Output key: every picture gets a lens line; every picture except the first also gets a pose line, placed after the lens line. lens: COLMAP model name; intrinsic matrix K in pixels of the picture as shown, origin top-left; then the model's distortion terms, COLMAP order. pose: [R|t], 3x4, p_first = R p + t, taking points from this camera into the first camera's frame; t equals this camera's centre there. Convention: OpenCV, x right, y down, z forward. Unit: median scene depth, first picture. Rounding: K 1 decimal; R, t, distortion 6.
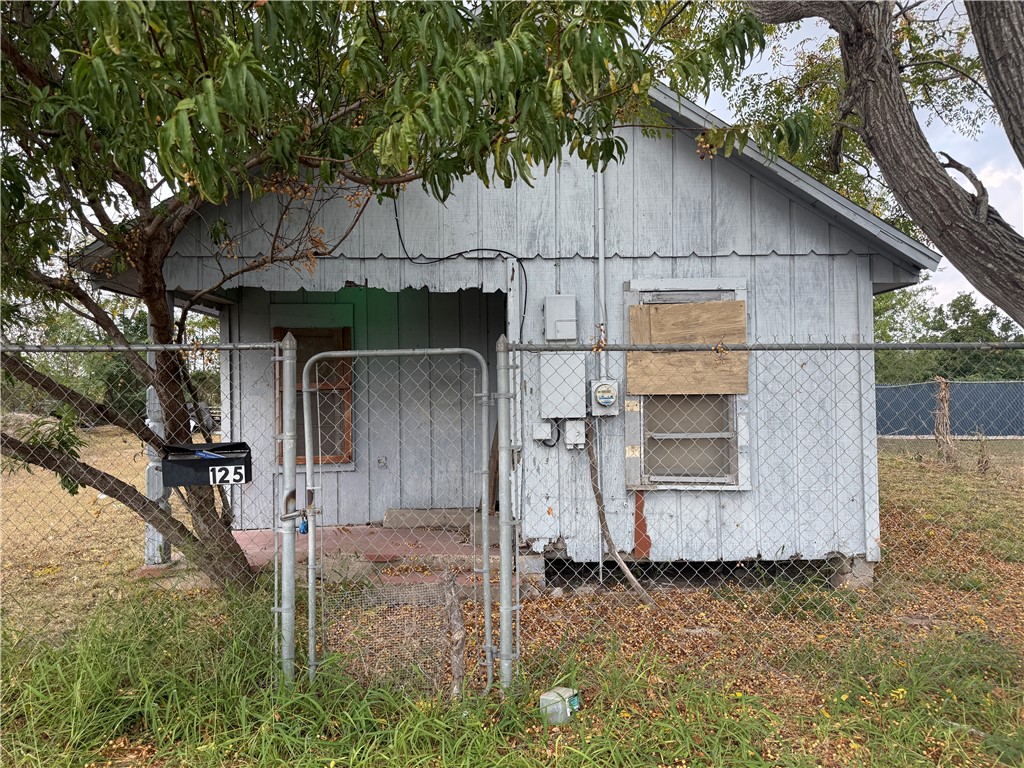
lens RADIAL K [[718.5, 0, 515.7], [0, 718.5, 384.4], [0, 0, 1]] dist [-0.012108, -0.023888]
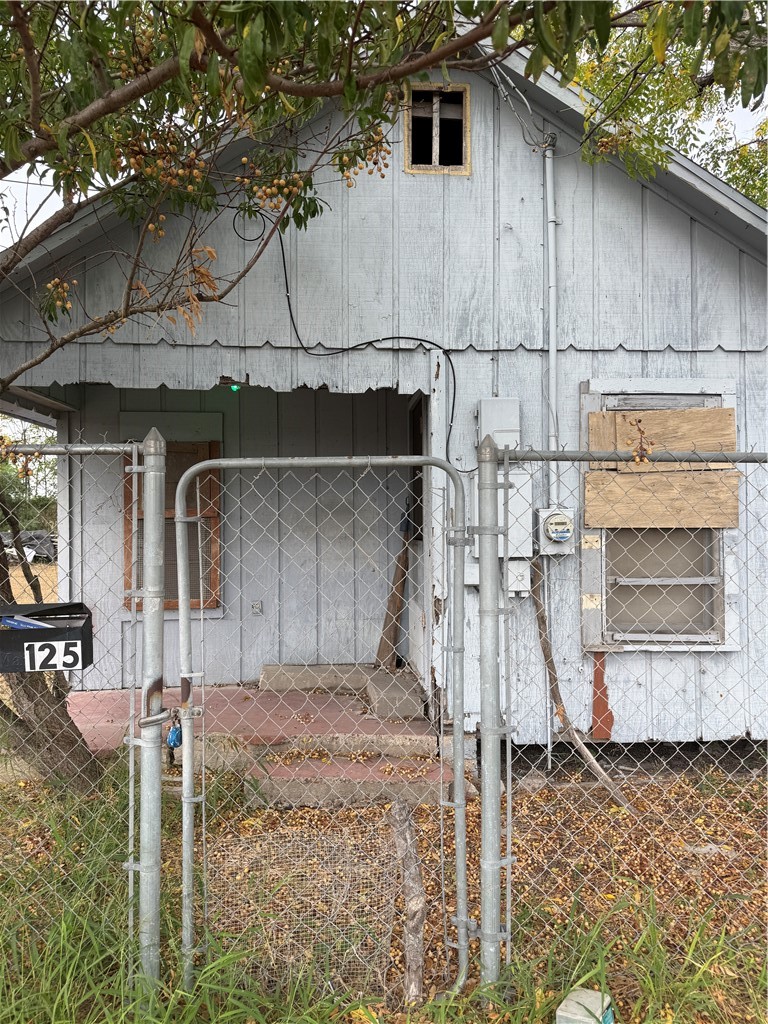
lens RADIAL K [[718.5, 0, 378.3], [0, 718.5, 515.6], [0, 0, 1]] dist [-0.012108, -0.023888]
pose [[0.999771, 0.007890, 0.019882, -0.082721], [-0.007963, 0.999962, 0.003597, 0.000317], [-0.019853, -0.003755, 0.999796, 0.231380]]
